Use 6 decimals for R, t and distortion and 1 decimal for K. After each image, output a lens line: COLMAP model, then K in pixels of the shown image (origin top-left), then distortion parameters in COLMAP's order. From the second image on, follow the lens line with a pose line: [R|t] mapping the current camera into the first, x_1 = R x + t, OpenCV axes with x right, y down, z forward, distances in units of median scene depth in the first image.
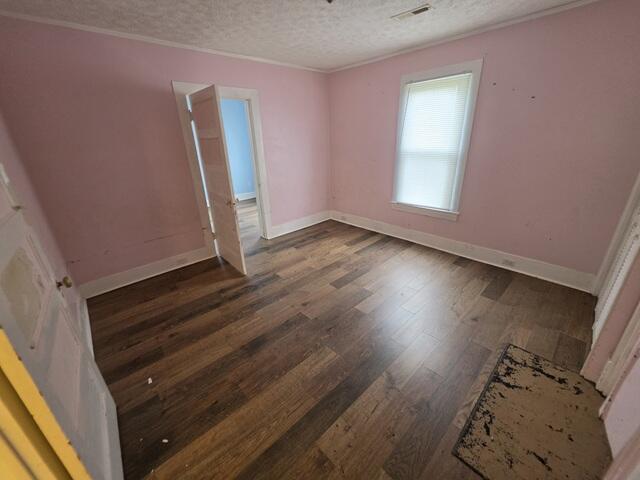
lens RADIAL K [[258.7, 0, 320.0], [0, 258.7, 238.5], [0, 0, 1]] dist [-0.001618, 0.001510]
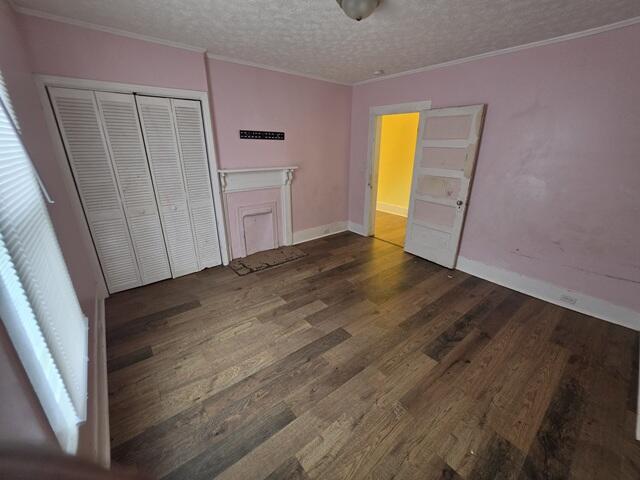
lens RADIAL K [[258.7, 0, 320.6], [0, 258.7, 238.2], [0, 0, 1]] dist [-0.001618, 0.001510]
pose [[-0.996915, -0.008355, 0.078037, 0.068740], [0.045154, 0.752213, 0.657372, -0.536582], [-0.064193, 0.658868, -0.749515, 1.333017]]
